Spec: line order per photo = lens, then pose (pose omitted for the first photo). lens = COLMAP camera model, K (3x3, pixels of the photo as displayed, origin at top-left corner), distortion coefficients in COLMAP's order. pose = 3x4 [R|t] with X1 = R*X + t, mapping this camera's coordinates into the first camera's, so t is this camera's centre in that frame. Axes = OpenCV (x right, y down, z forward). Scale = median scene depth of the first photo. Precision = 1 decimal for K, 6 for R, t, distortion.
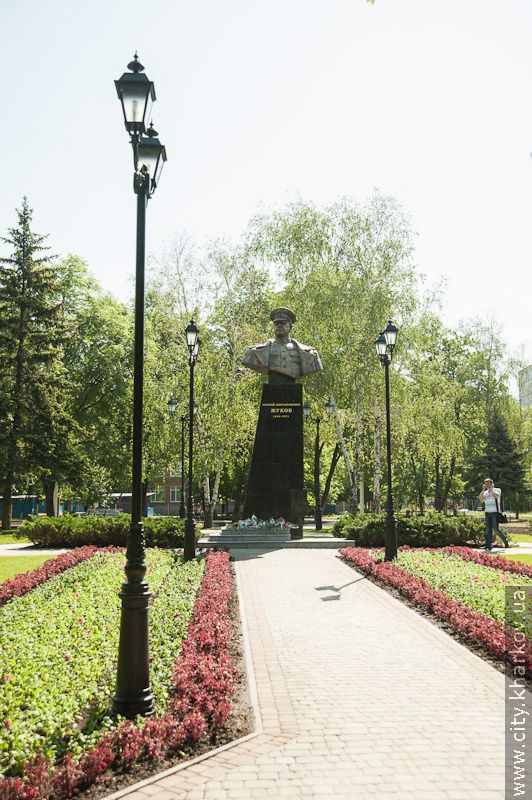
lens RADIAL K [[921.3, 0, 268.1], [0, 921.3, 399.1], [0, 0, 1]] dist [0.089973, 0.000000]
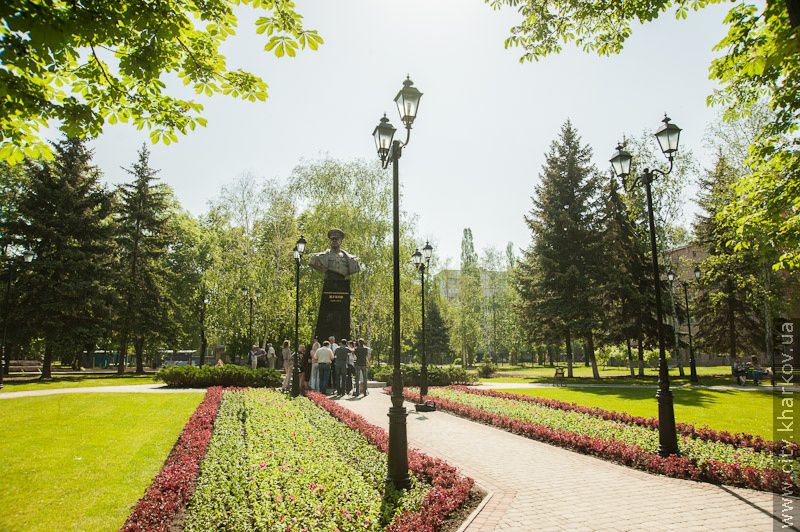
lens RADIAL K [[613.9, 0, 397.0], [0, 613.9, 274.5], [0, 0, 1]] dist [-0.053467, 0.002711]
pose [[0.969849, 0.037176, 0.240856, -0.102431], [-0.031230, 0.999107, -0.028455, 0.000949], [-0.241699, 0.020075, 0.970144, -0.001175]]
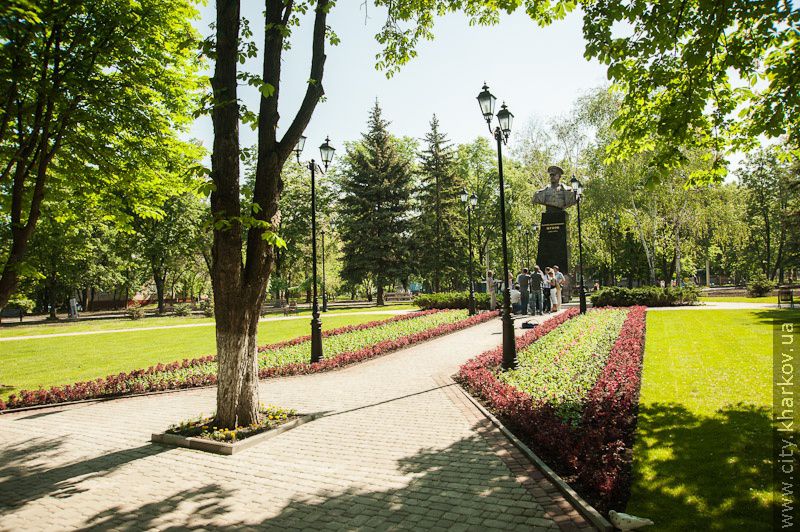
lens RADIAL K [[644.0, 0, 405.2], [0, 644.0, 265.8], [0, 0, 1]] dist [-0.004767, 0.003605]
pose [[0.882978, -0.050079, -0.466736, 0.247510], [0.088645, 0.994192, 0.061025, -0.011025], [0.460969, -0.095257, 0.882289, -0.126436]]
